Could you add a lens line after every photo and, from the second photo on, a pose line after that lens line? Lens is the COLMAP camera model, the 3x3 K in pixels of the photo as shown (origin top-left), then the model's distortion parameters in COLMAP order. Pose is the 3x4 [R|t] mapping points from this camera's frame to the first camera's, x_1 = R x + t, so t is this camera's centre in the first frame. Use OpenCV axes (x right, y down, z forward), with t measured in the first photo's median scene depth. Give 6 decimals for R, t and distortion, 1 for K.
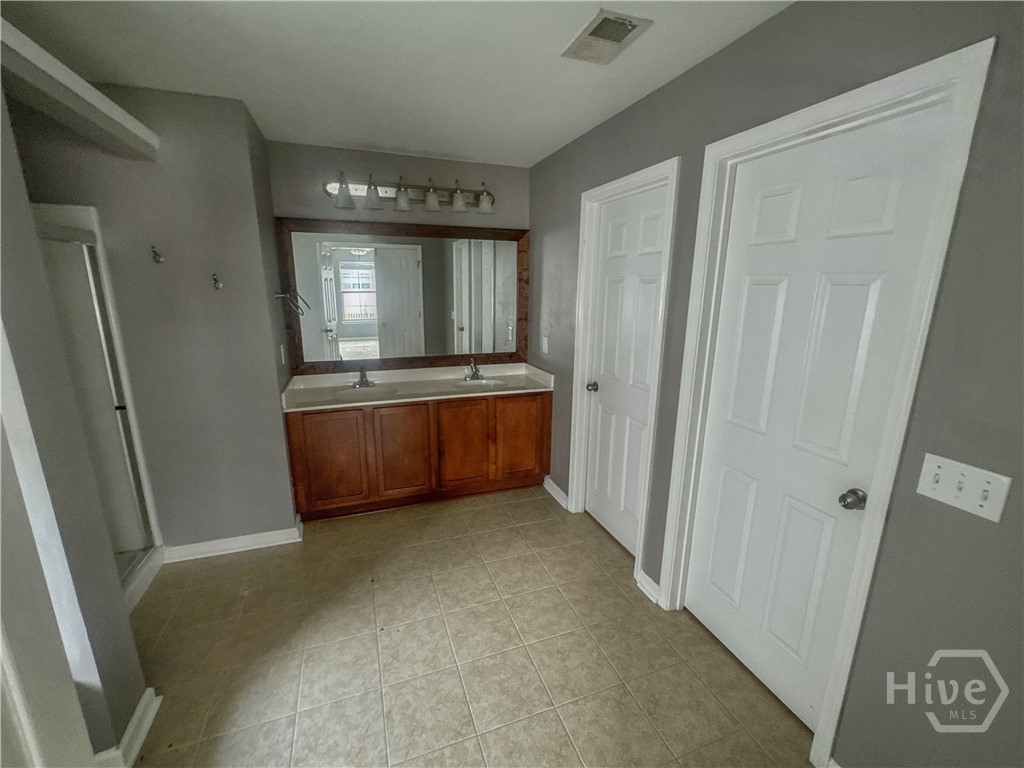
lens RADIAL K [[420.6, 0, 516.4], [0, 420.6, 383.9], [0, 0, 1]] dist [-0.001288, 0.000074]
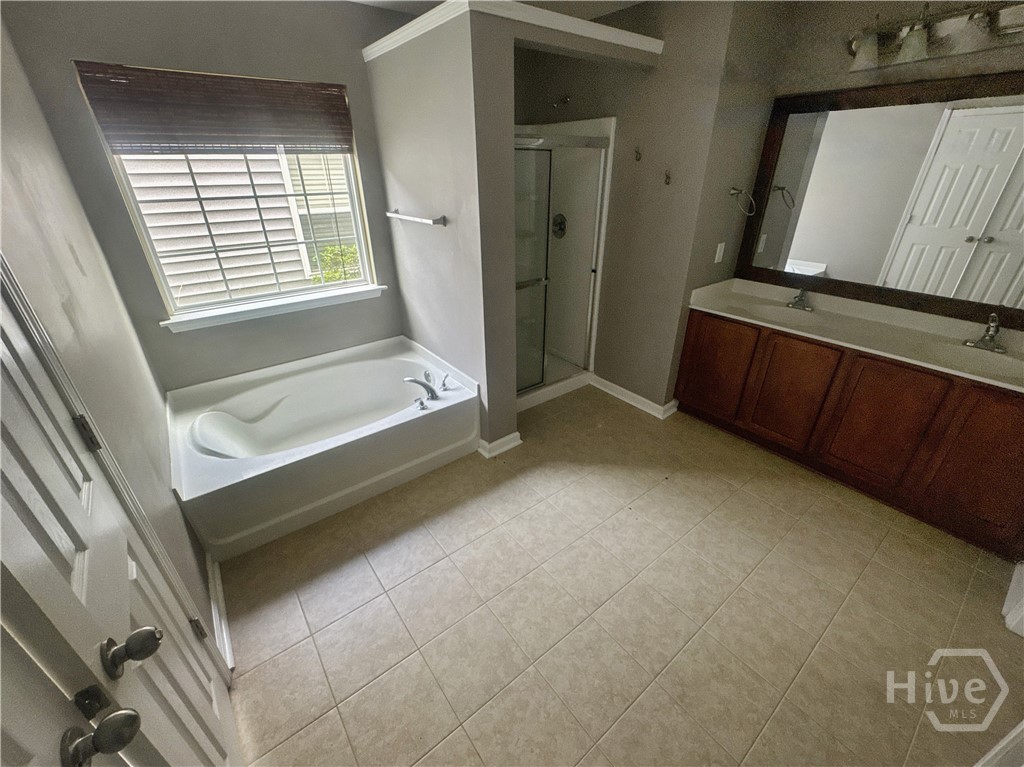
lens RADIAL K [[420.6, 0, 516.4], [0, 420.6, 383.4], [0, 0, 1]] dist [-0.001288, 0.000074]
pose [[0.308985, 0.420516, -0.853050, 0.380058], [-0.212881, 0.904762, 0.368900, -0.072181], [0.926936, 0.067613, 0.369078, 0.245650]]
